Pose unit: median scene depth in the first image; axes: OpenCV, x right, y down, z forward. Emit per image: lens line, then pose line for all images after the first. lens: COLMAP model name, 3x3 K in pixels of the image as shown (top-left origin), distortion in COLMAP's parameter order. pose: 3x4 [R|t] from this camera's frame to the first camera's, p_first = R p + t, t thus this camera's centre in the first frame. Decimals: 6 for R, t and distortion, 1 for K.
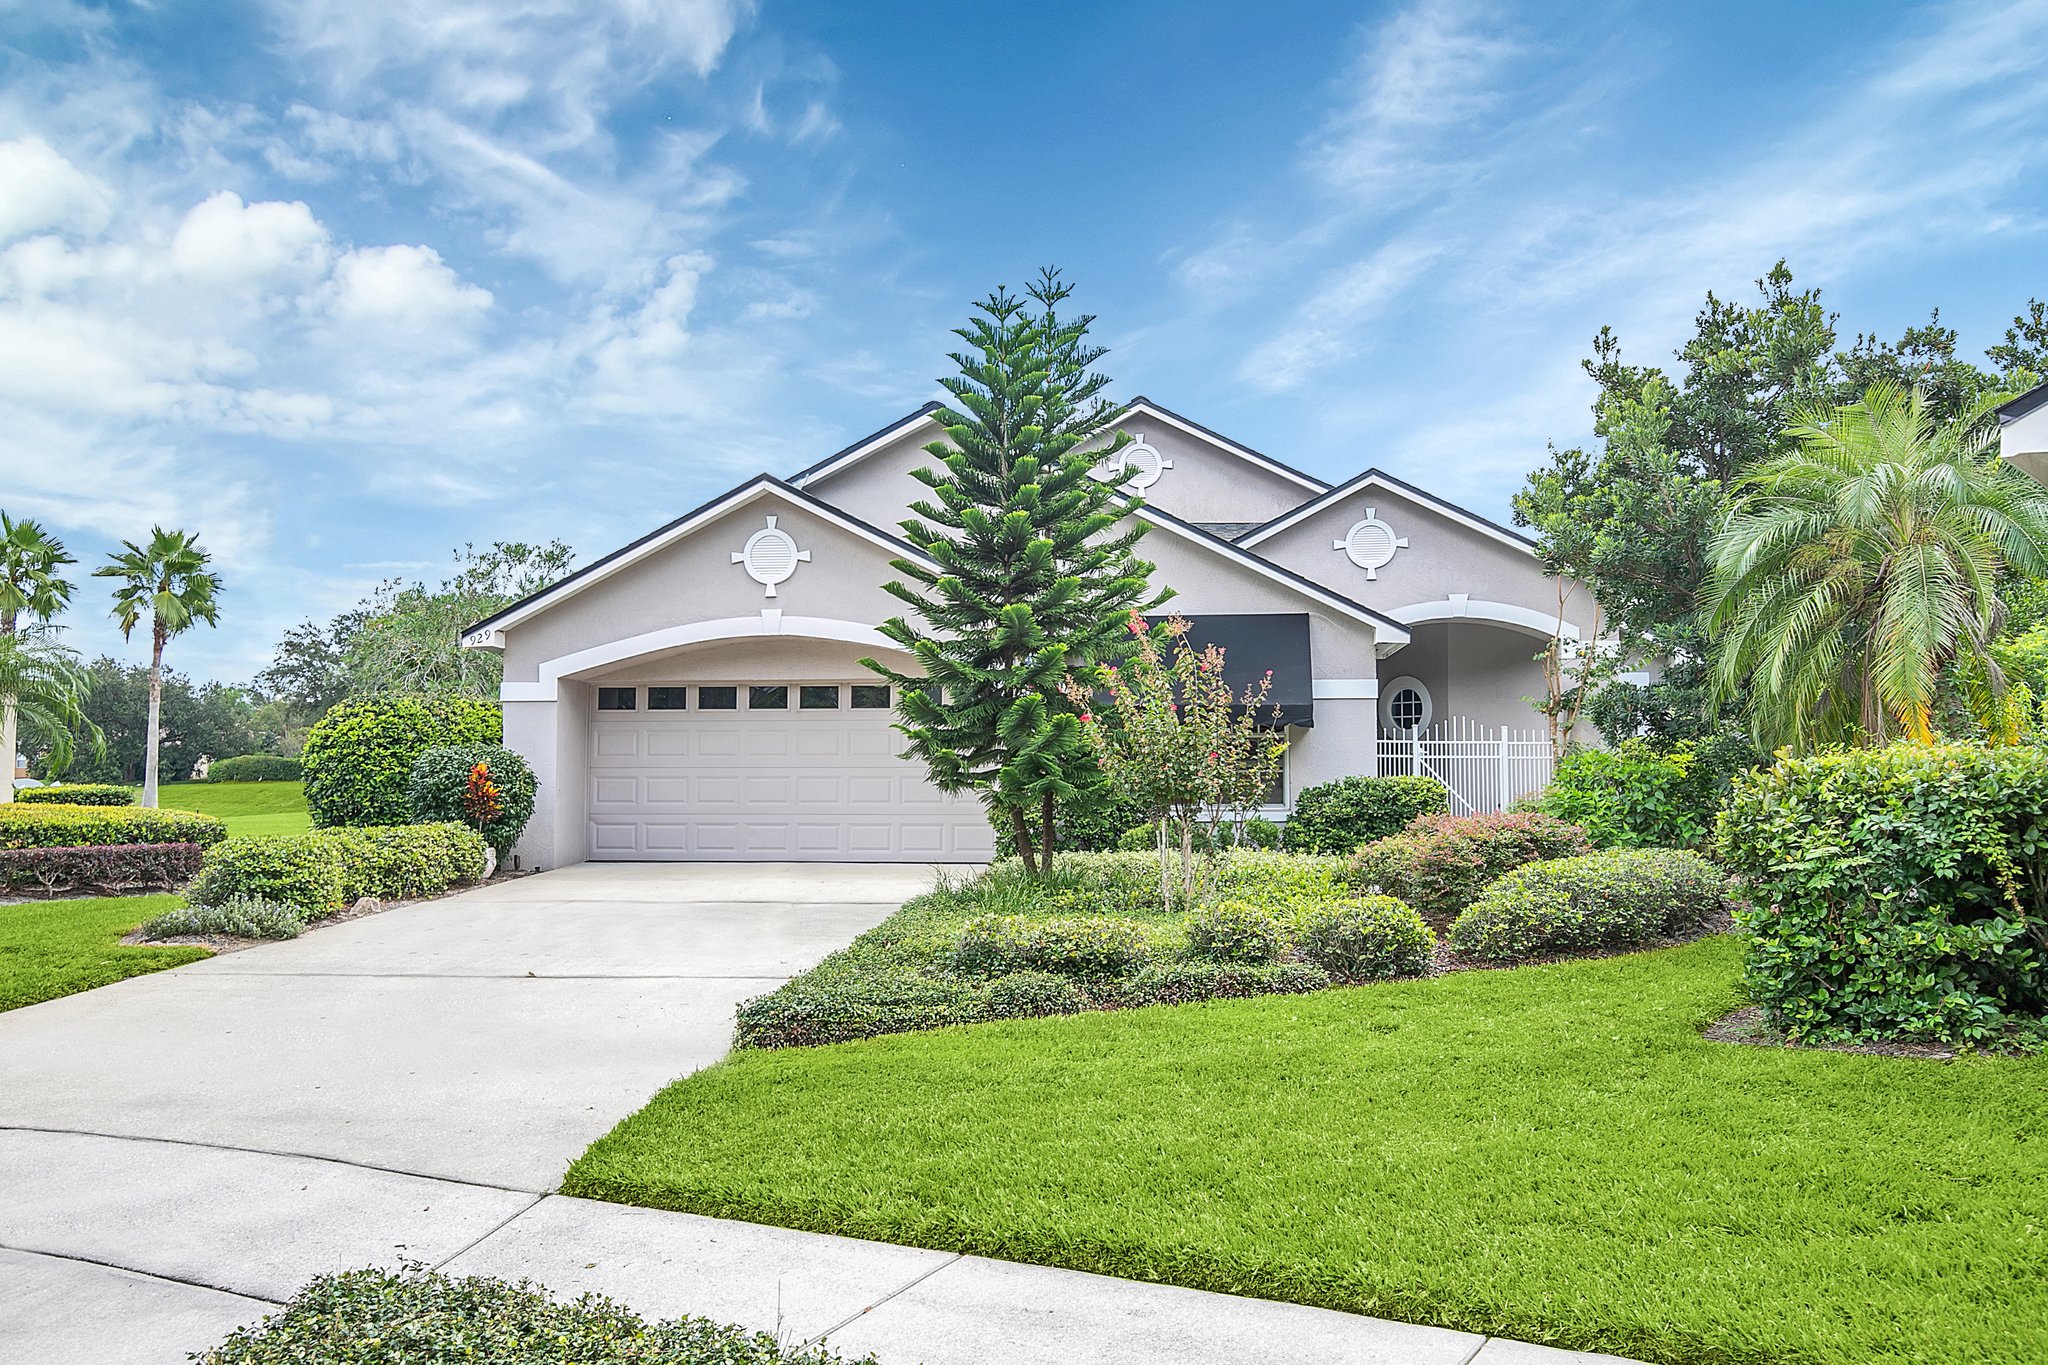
lens RADIAL K [[1603.7, 0, 1019.1], [0, 1603.7, 688.6], [0, 0, 1]] dist [0.041153, 0.000139]
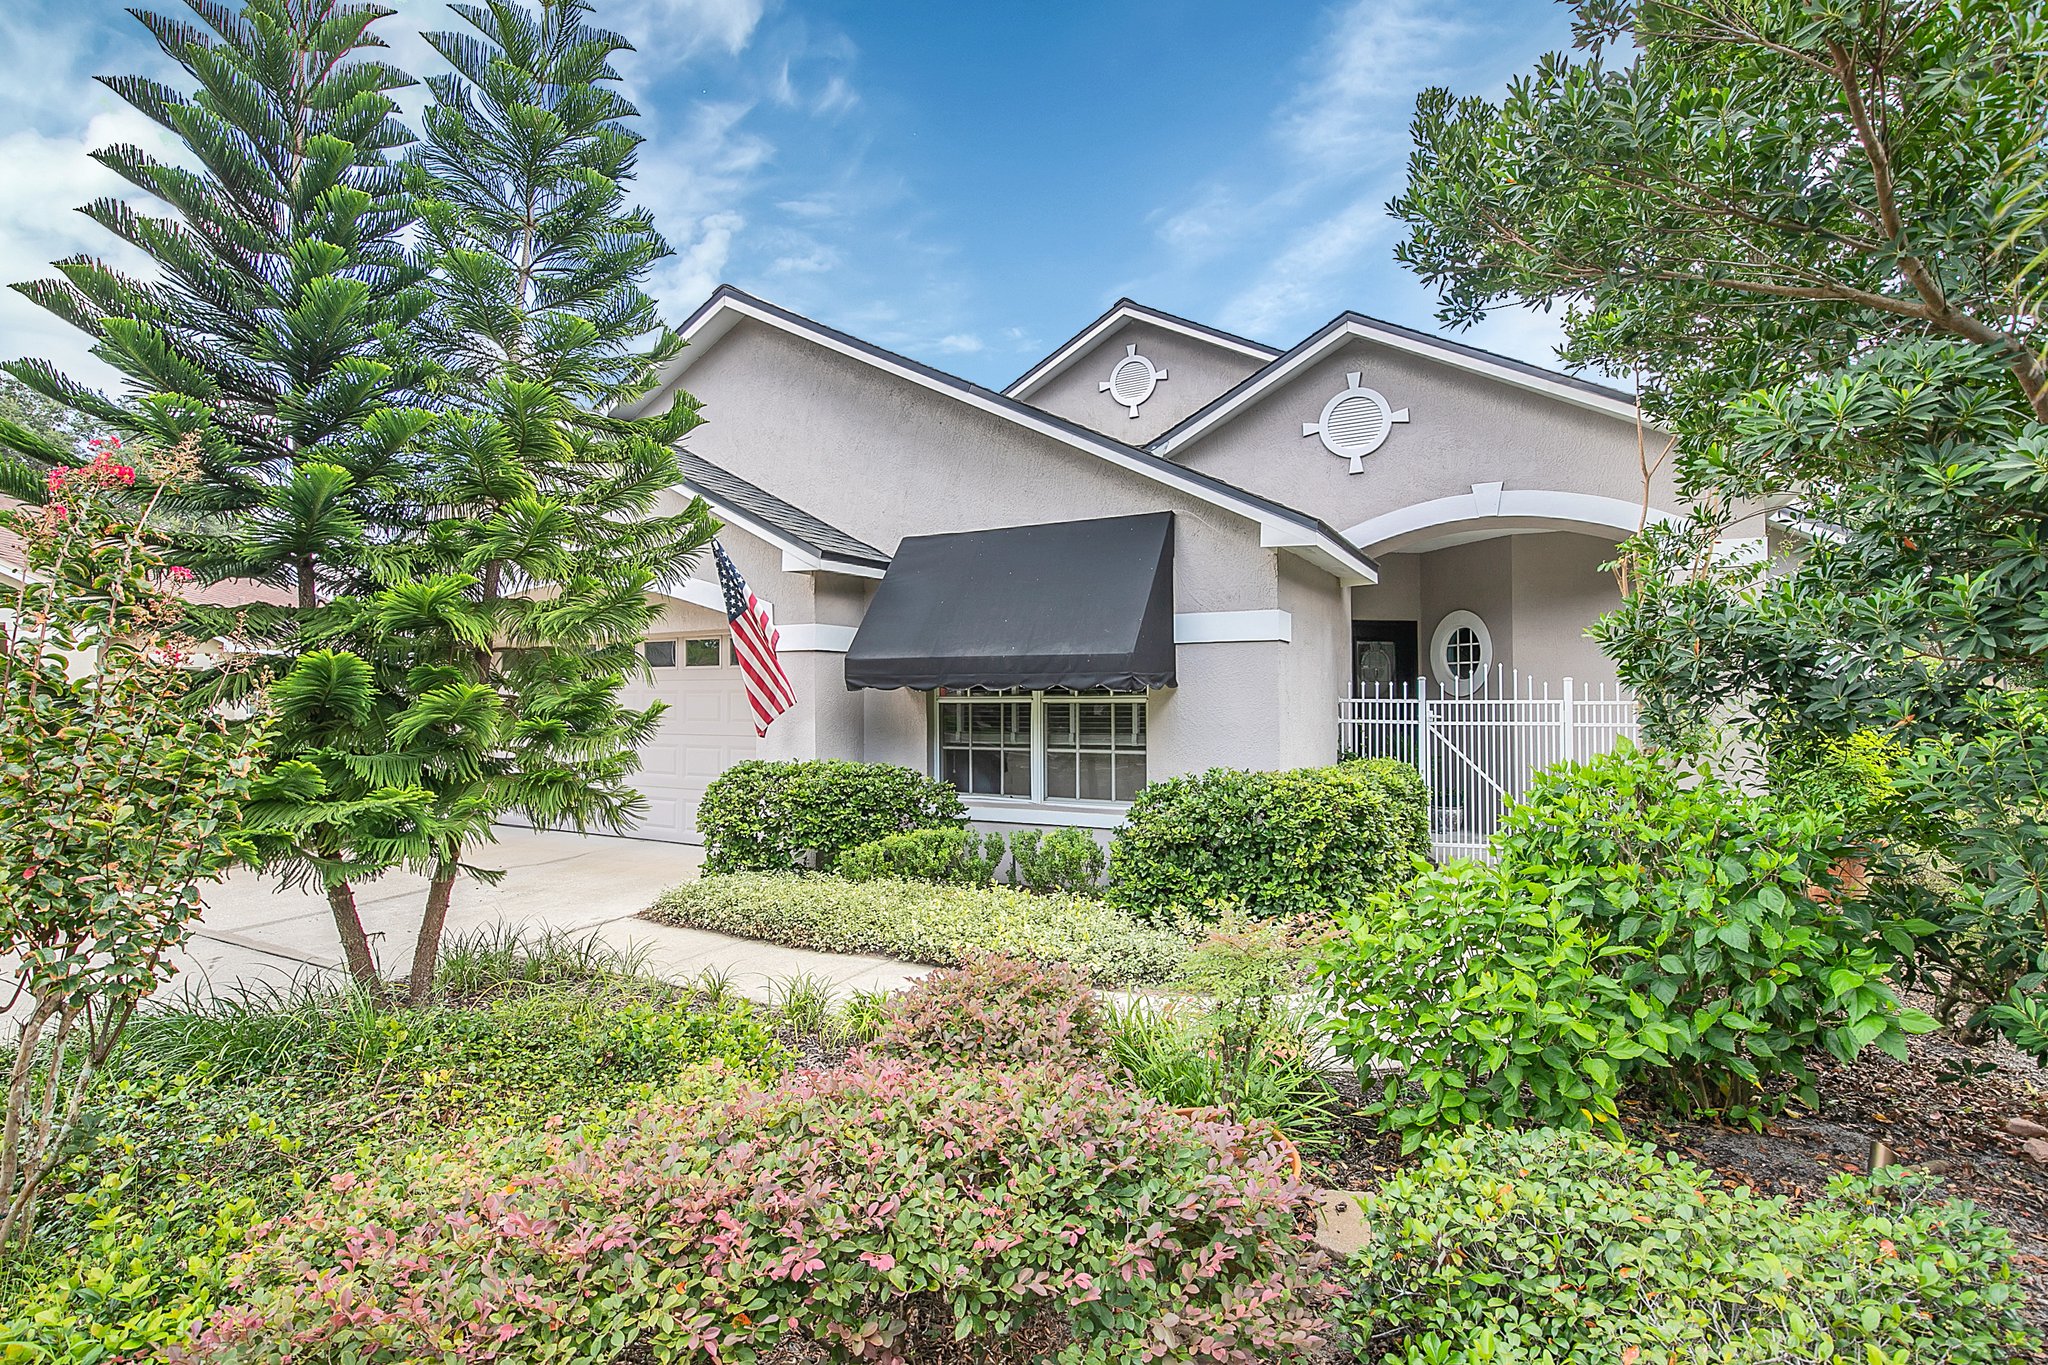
lens RADIAL K [[948.3, 0, 1033.9], [0, 948.3, 671.8], [0, 0, 1]] dist [-0.010846, 0.000197]
pose [[0.932034, -0.012313, -0.362163, 0.242706], [0.022886, 0.999427, 0.024921, 0.006454], [0.361648, -0.031515, 0.931782, 0.568782]]
